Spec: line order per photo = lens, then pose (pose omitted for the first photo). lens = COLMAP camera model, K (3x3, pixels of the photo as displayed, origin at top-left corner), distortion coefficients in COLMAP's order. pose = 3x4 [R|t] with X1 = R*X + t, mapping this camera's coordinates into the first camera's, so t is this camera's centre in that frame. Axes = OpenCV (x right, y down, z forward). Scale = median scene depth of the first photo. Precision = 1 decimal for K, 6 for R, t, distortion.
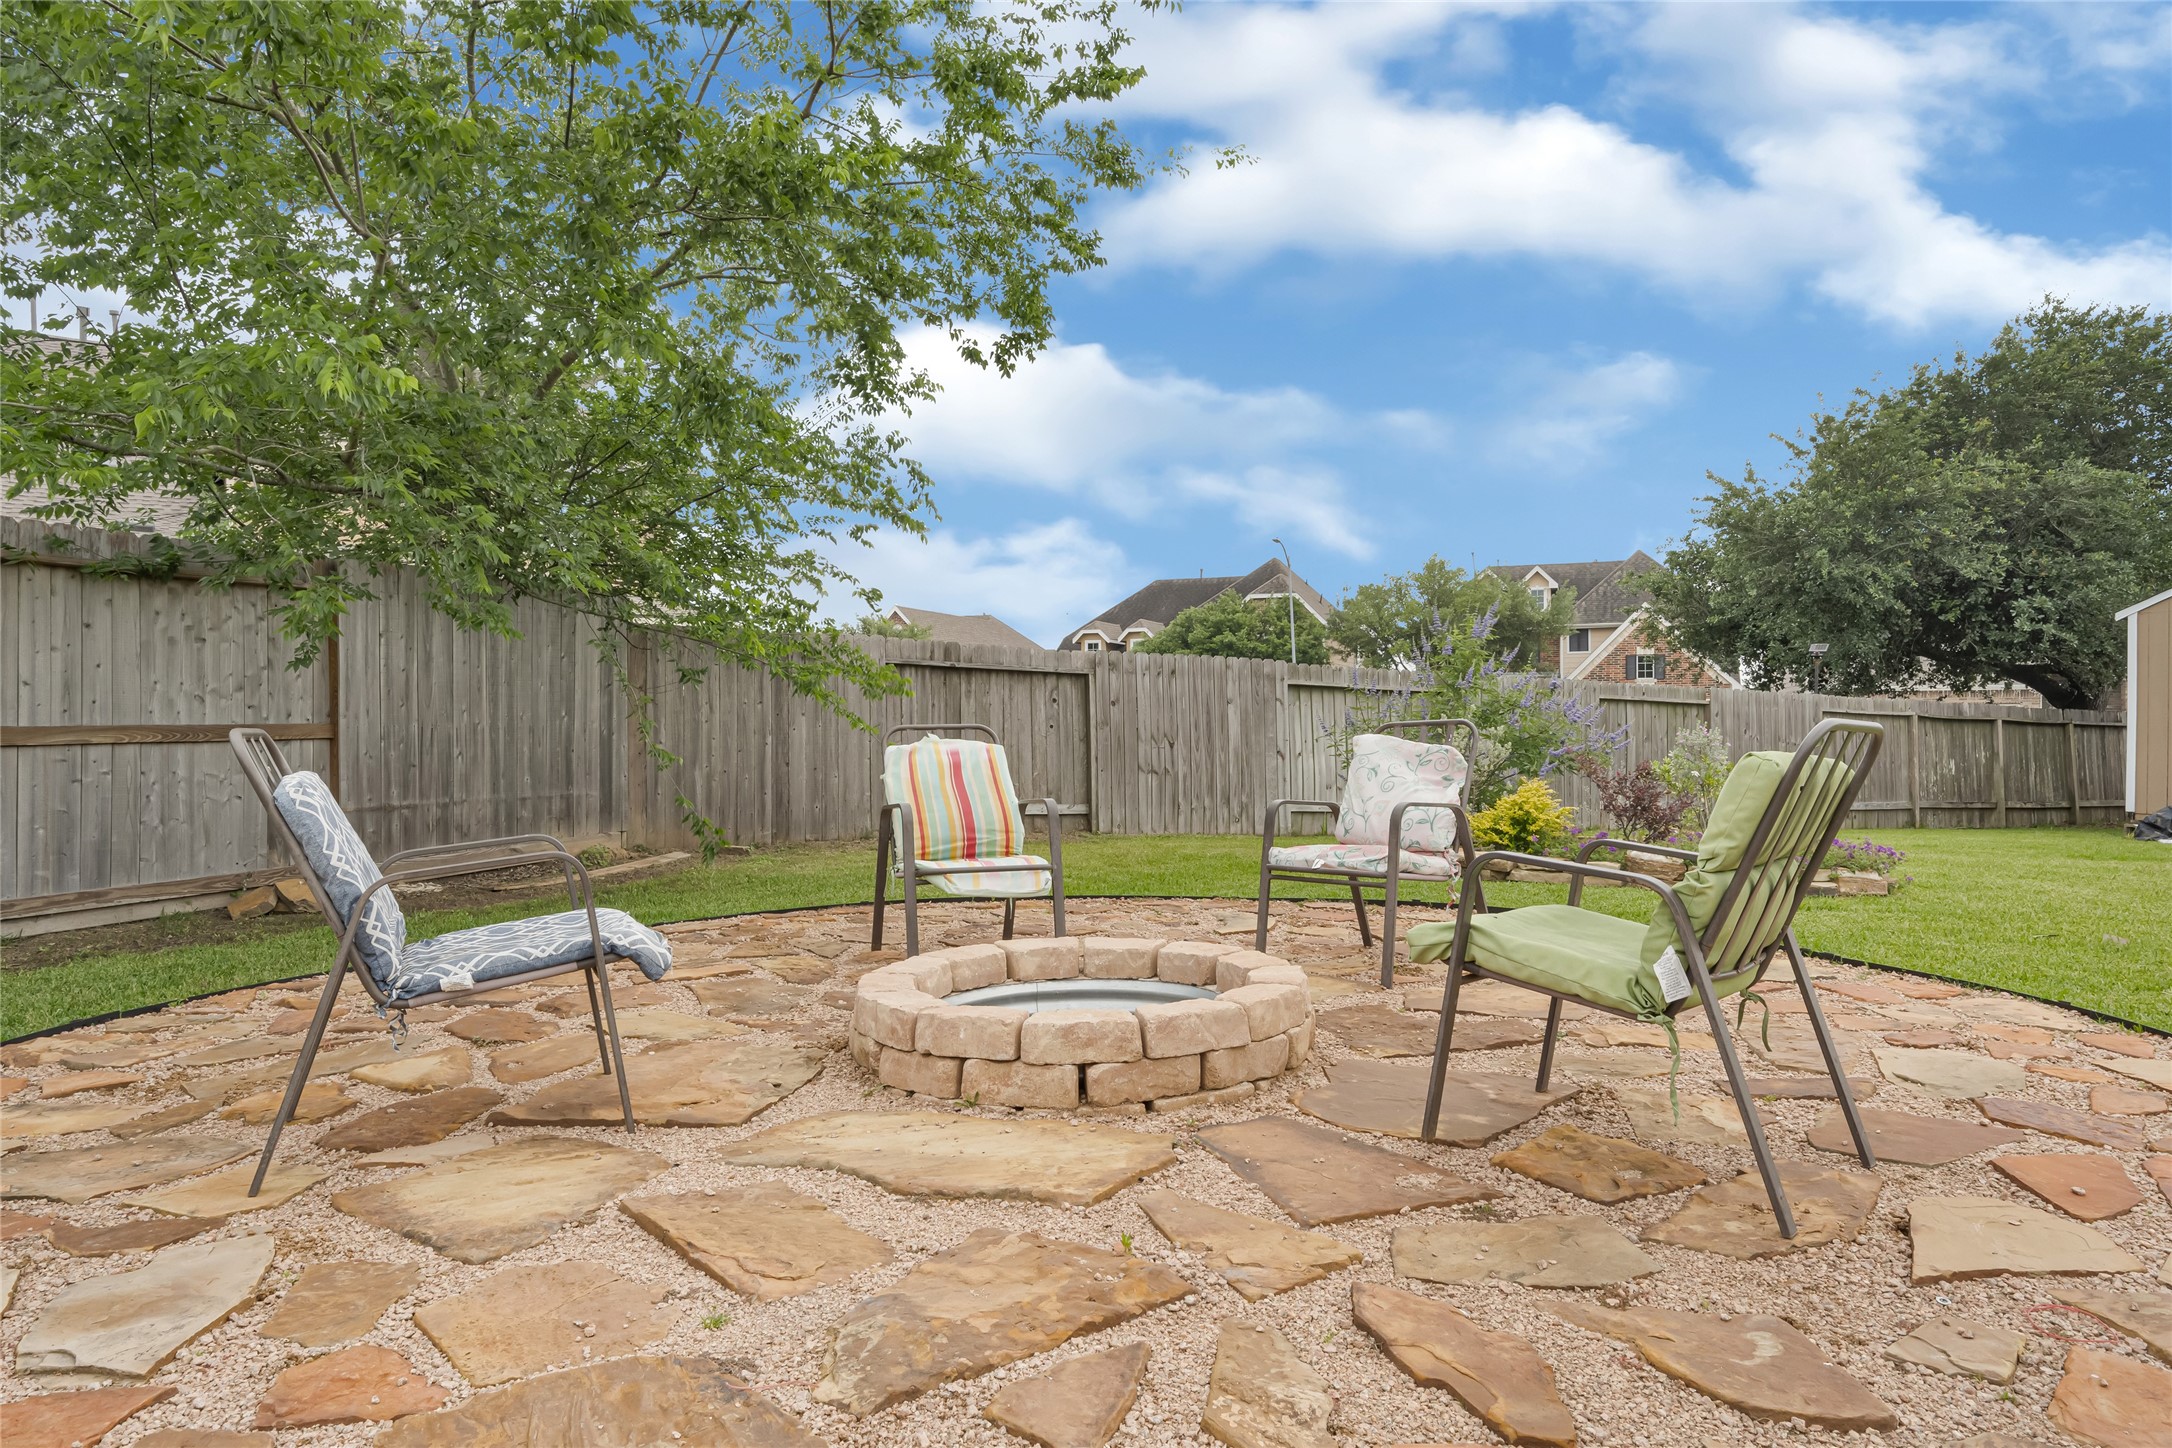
lens RADIAL K [[1247.9, 0, 1082.3], [0, 1247.9, 724.7], [0, 0, 1]] dist [-0.035795, -0.001135]
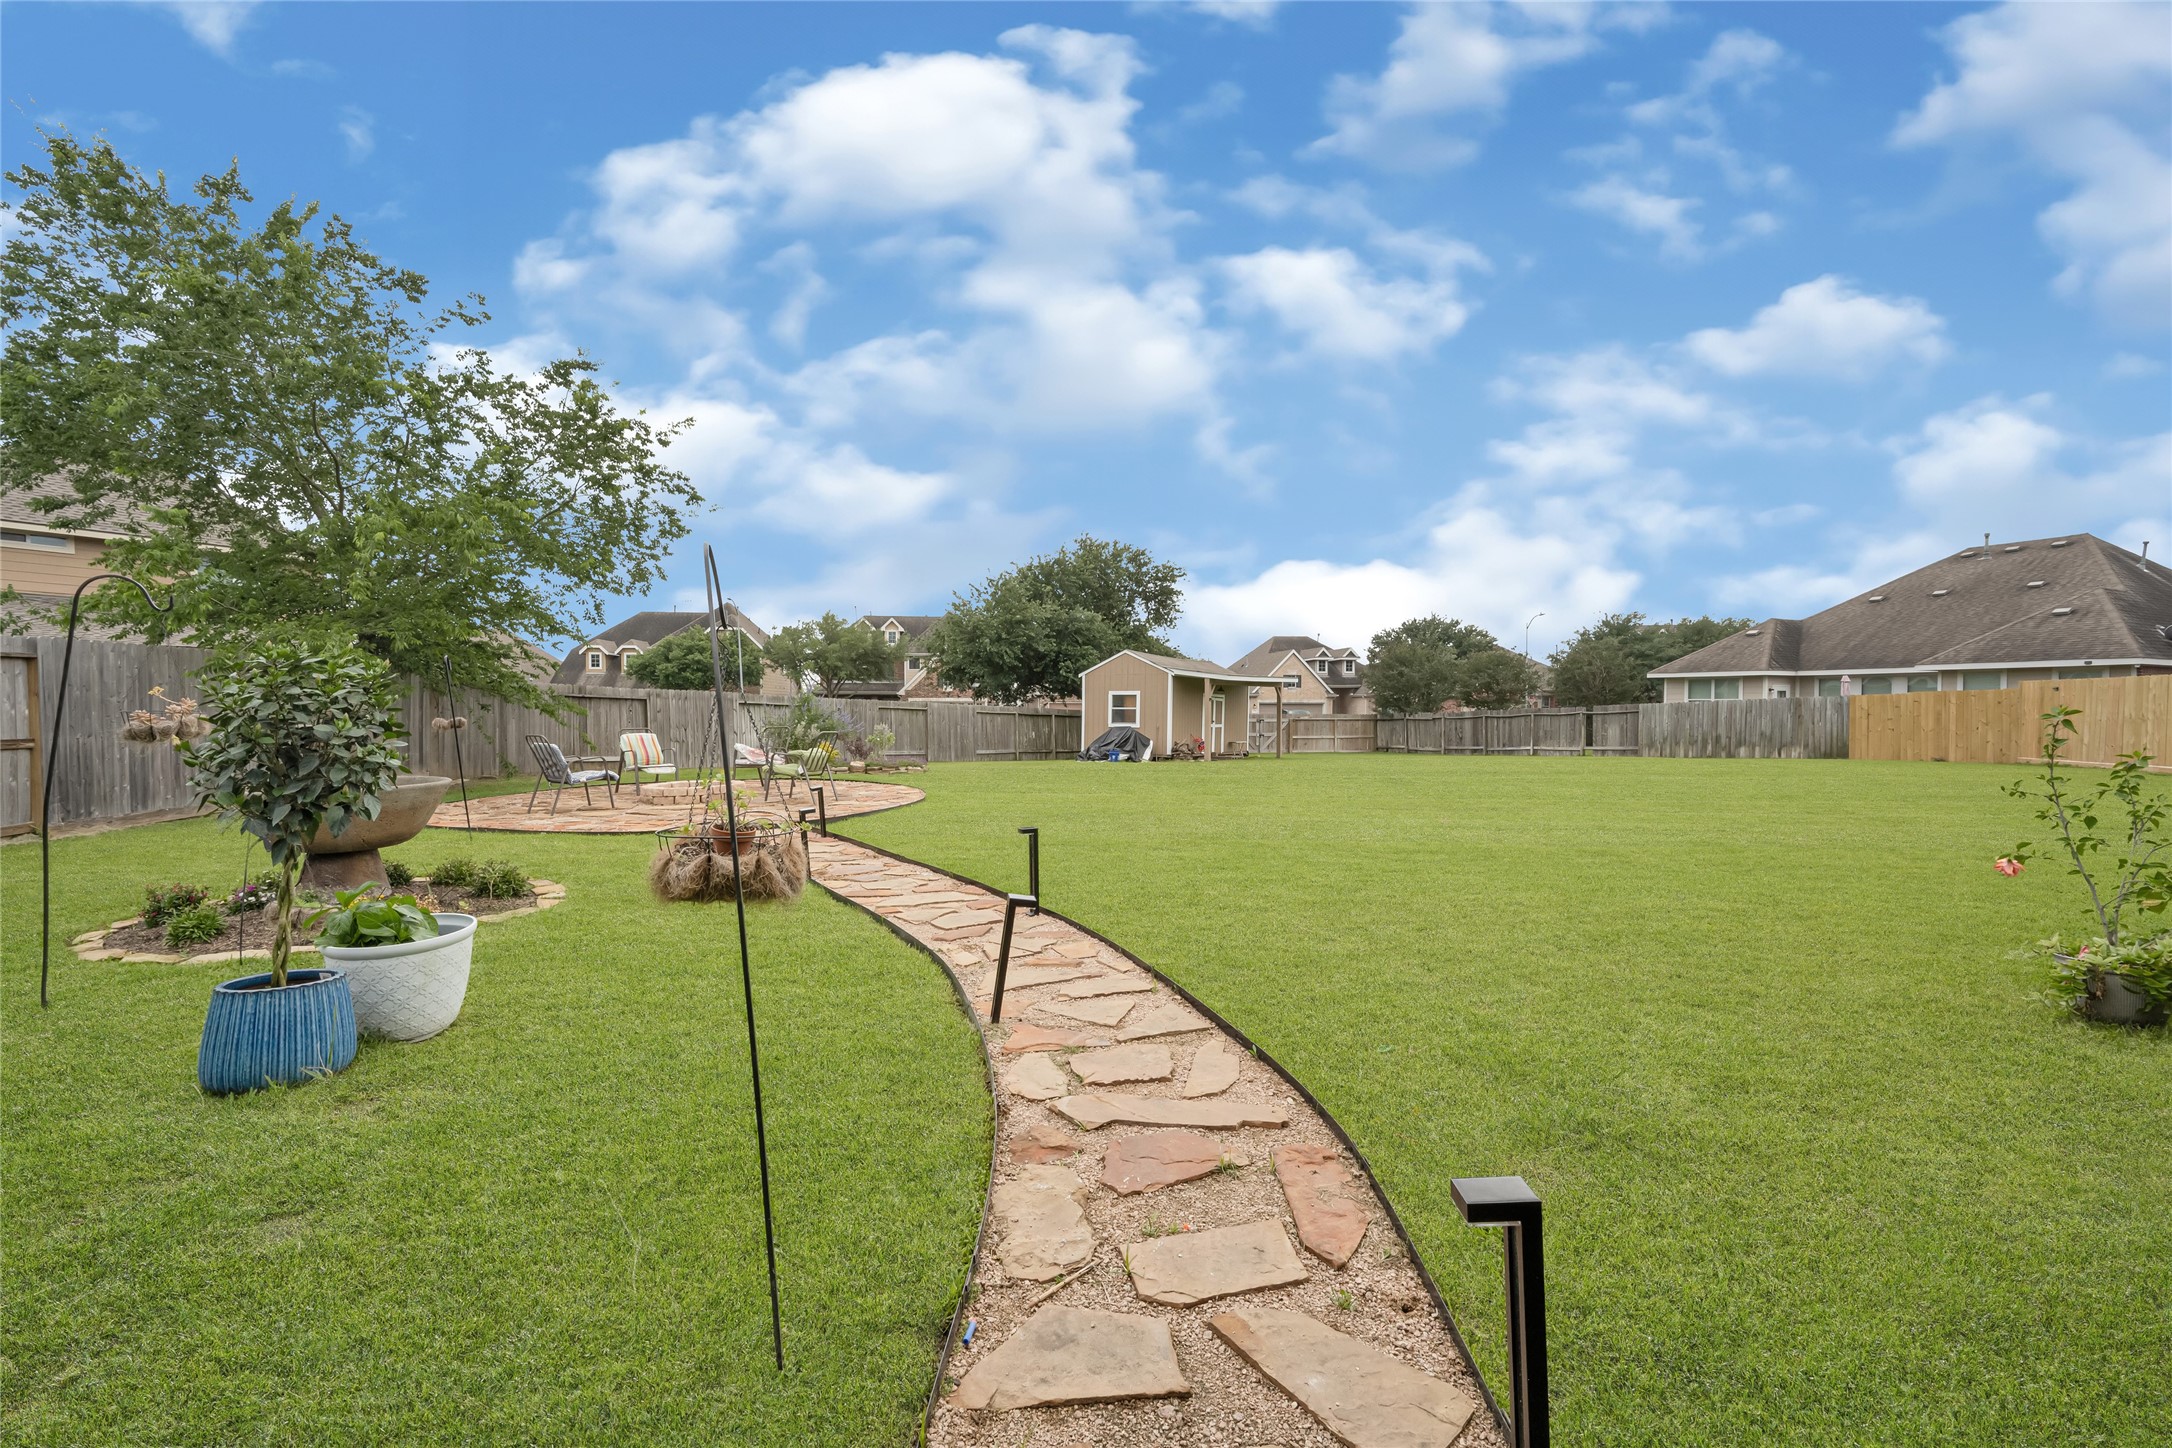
lens RADIAL K [[975.8, 0, 1087.2], [0, 975.8, 724.4], [0, 0, 1]] dist [-0.000454, -0.000509]
pose [[0.873244, -0.009454, 0.487191, -0.113879], [-0.000593, 0.999790, 0.020465, -0.022640], [-0.487282, -0.018160, 0.873056, -0.667052]]
